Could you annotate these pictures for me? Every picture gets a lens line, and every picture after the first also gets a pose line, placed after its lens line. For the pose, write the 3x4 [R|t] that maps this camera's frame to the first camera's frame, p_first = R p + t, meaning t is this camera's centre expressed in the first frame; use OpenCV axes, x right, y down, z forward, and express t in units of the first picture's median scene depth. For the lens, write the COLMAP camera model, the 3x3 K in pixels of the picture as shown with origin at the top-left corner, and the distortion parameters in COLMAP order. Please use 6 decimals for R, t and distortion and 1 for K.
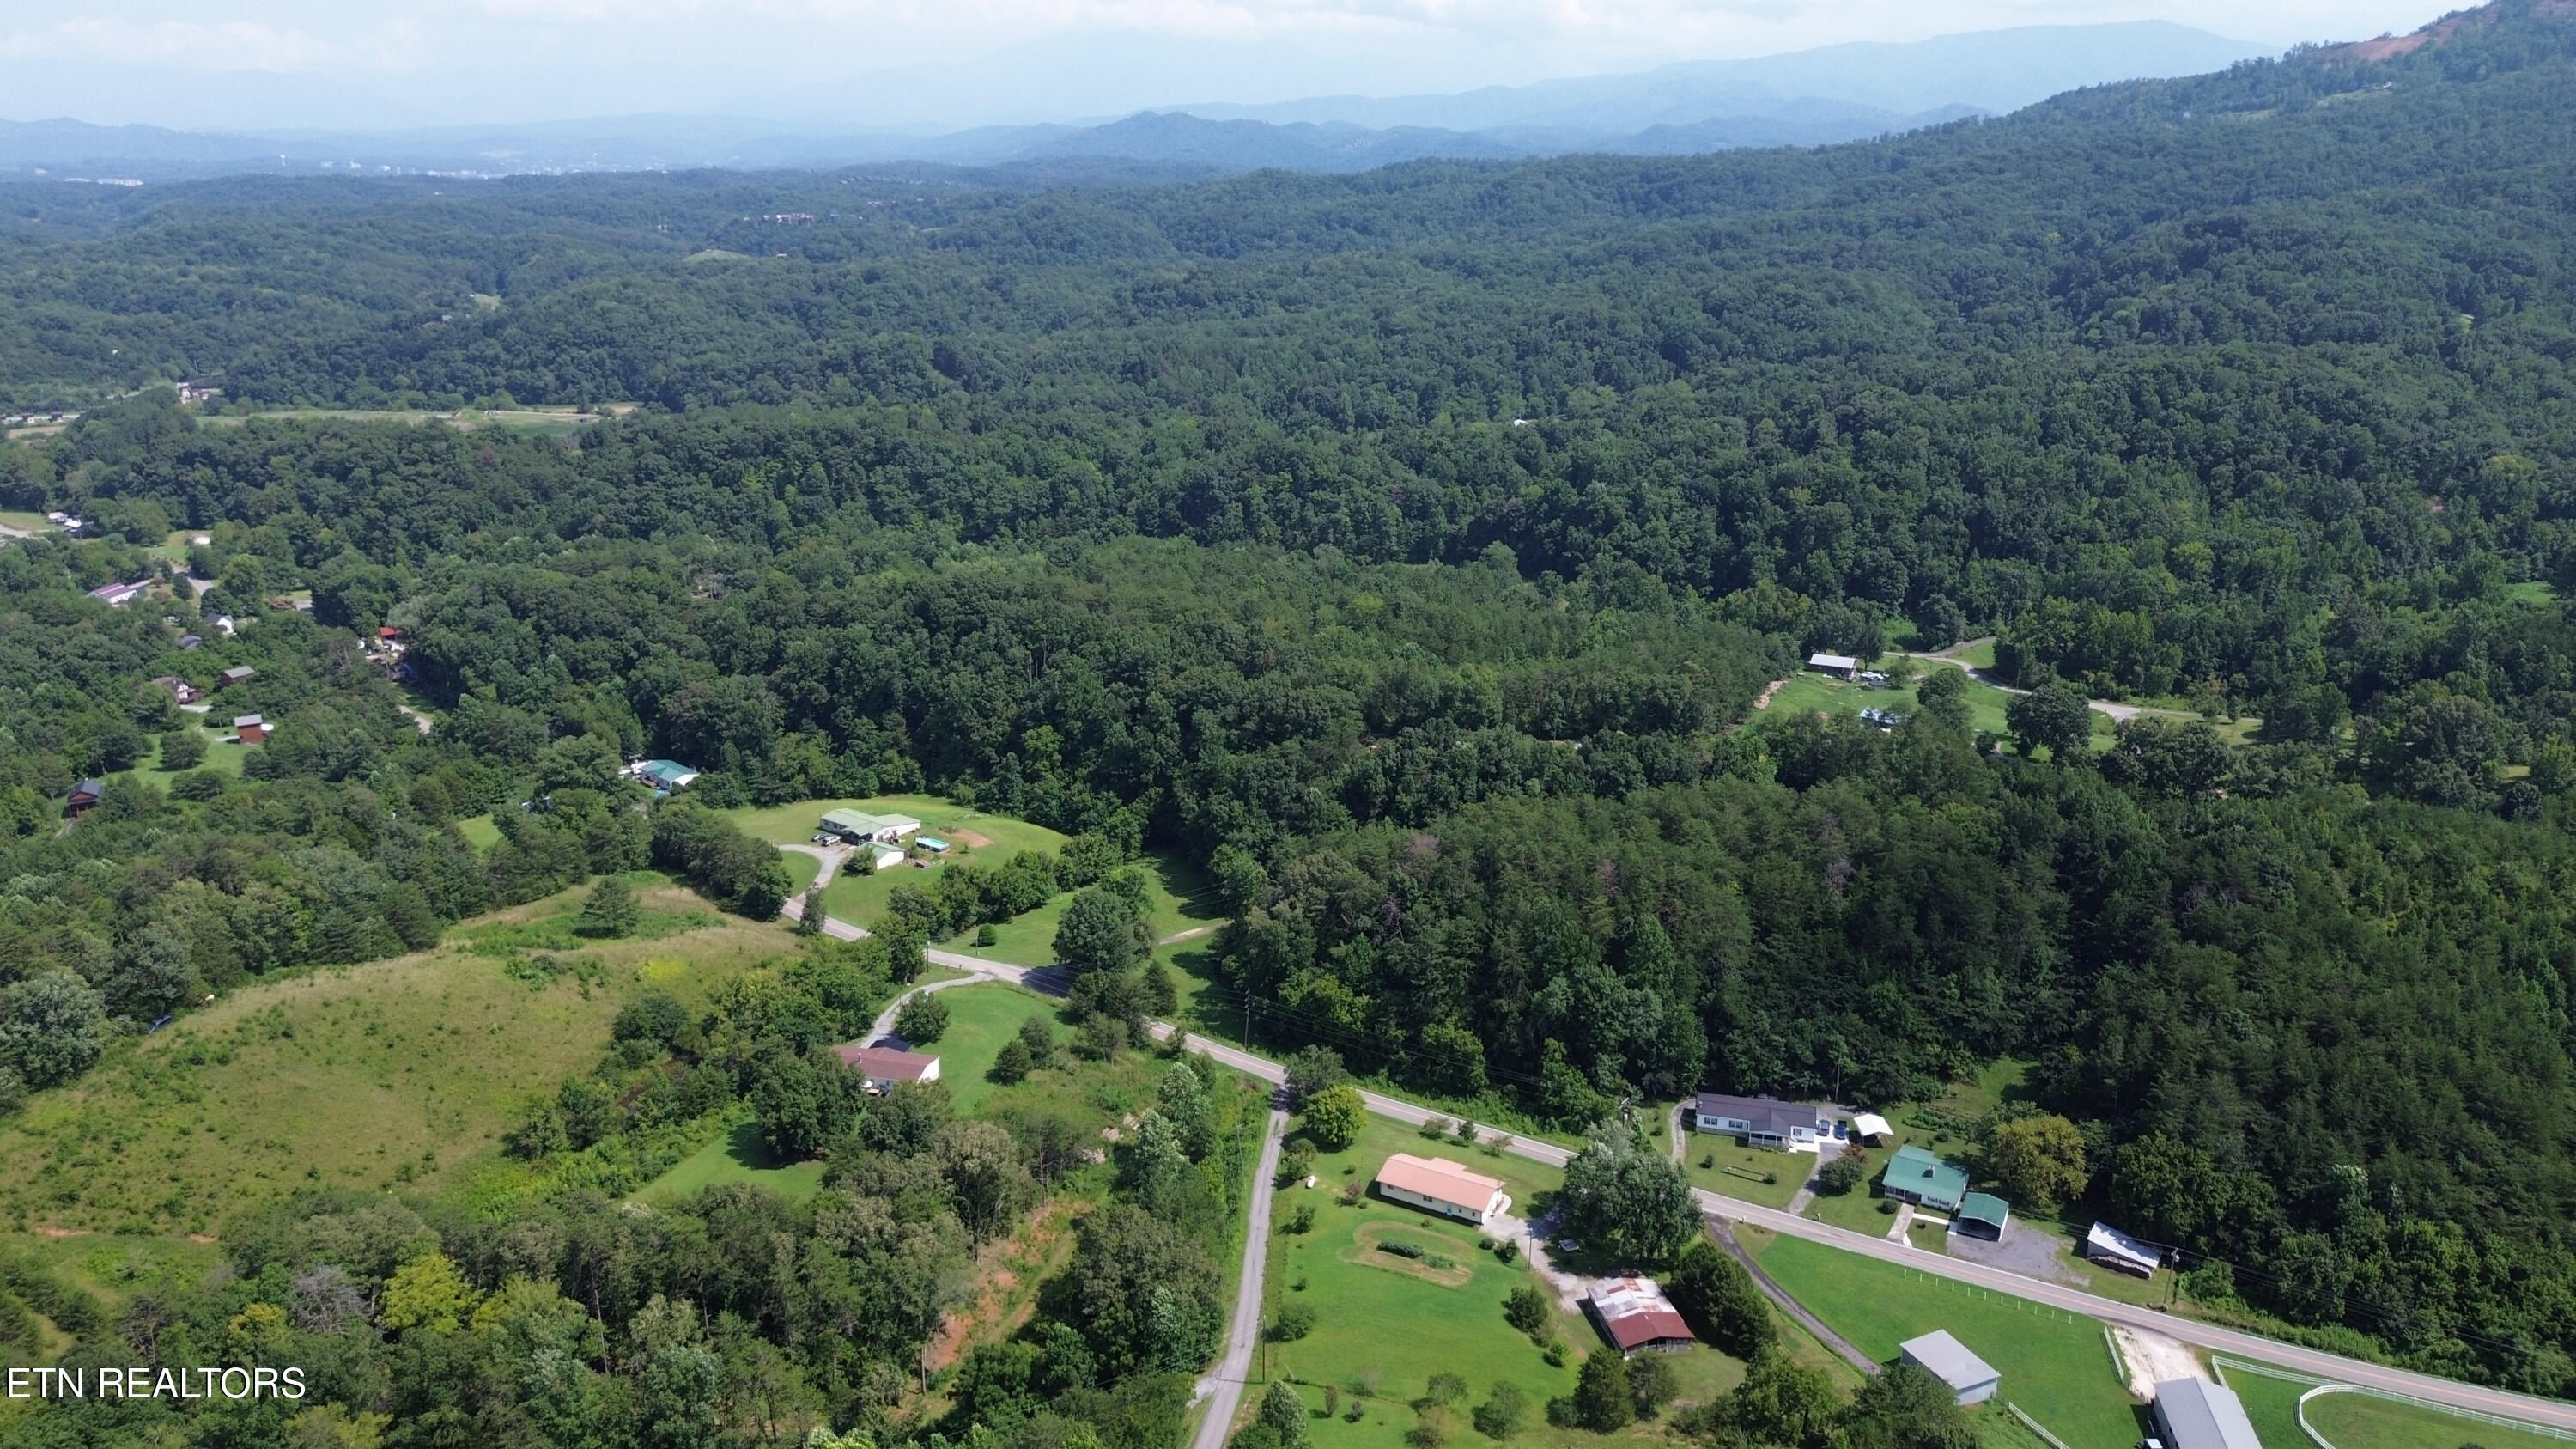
lens RADIAL K [[1845.3, 0, 1284.5], [0, 1845.3, 676.7], [0, 0, 1]] dist [0.077272, -0.076072]
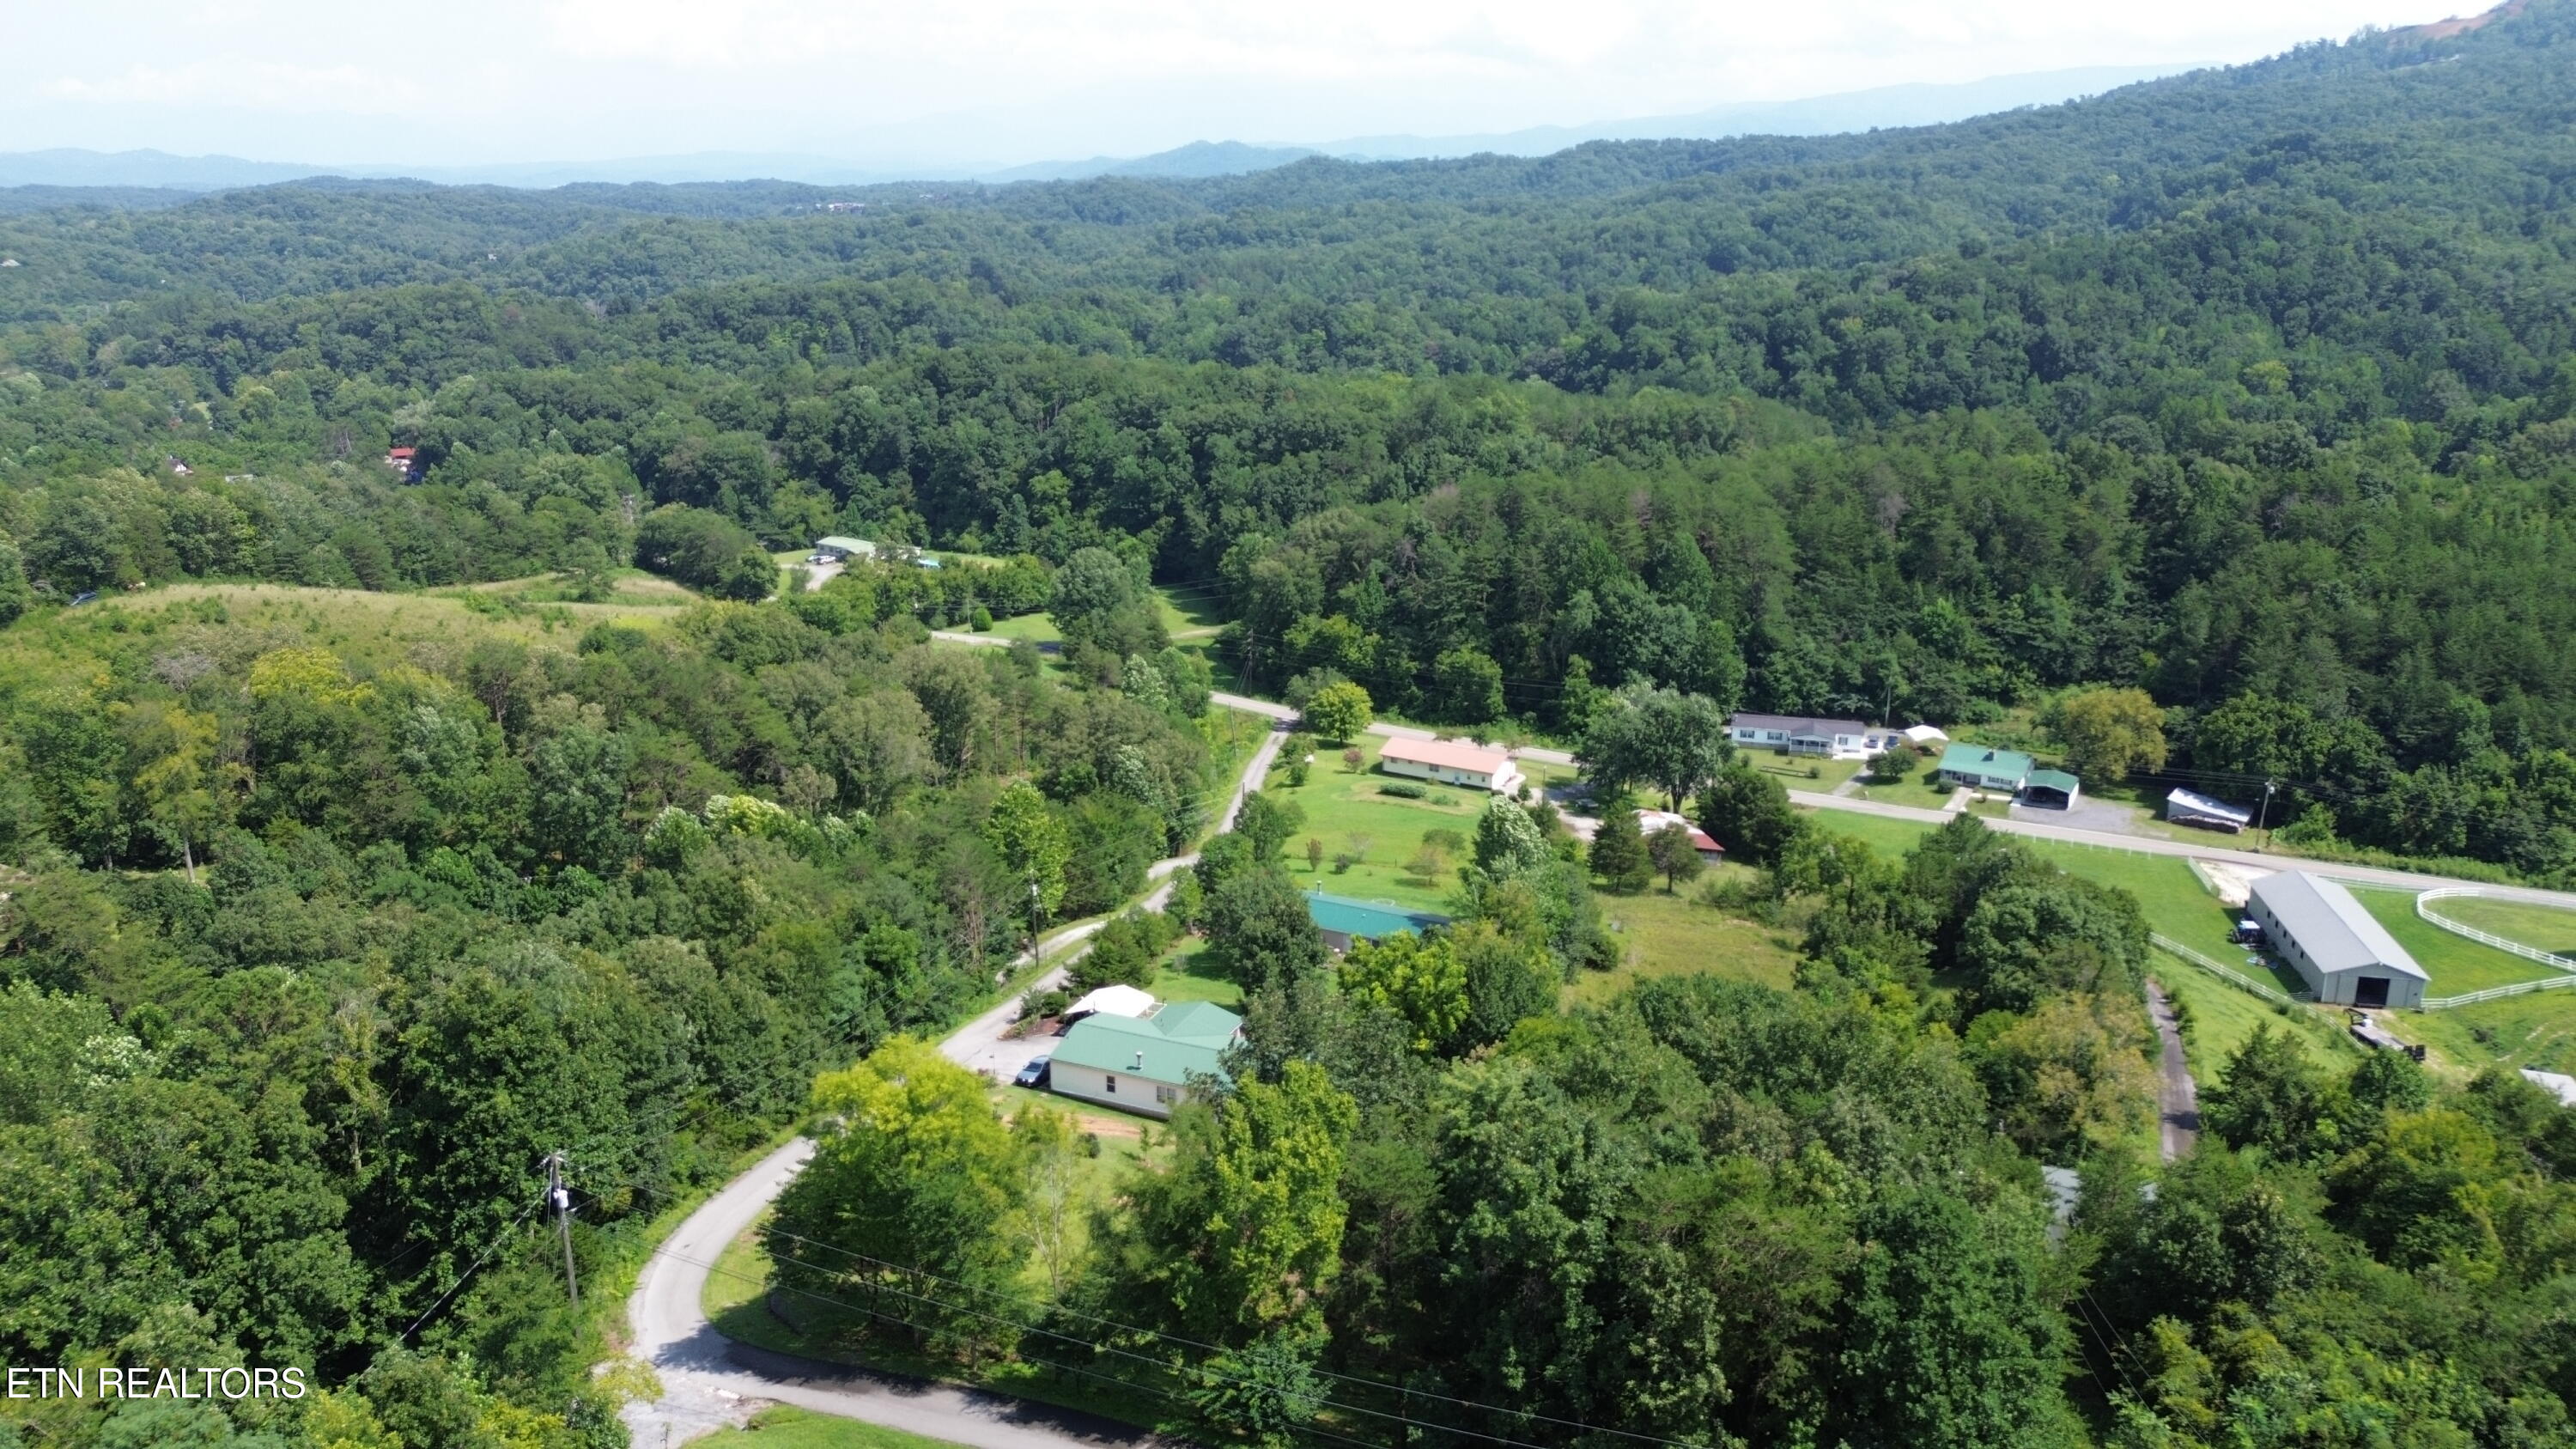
lens RADIAL K [[1809.2, 0, 1291.8], [0, 1809.2, 745.3], [0, 0, 1]] dist [0.076743, -0.063771]
pose [[0.999614, 0.011682, -0.025224, 0.019857], [-0.012264, 0.999660, -0.023019, 0.200055], [0.024947, 0.023319, 0.999417, 0.072021]]
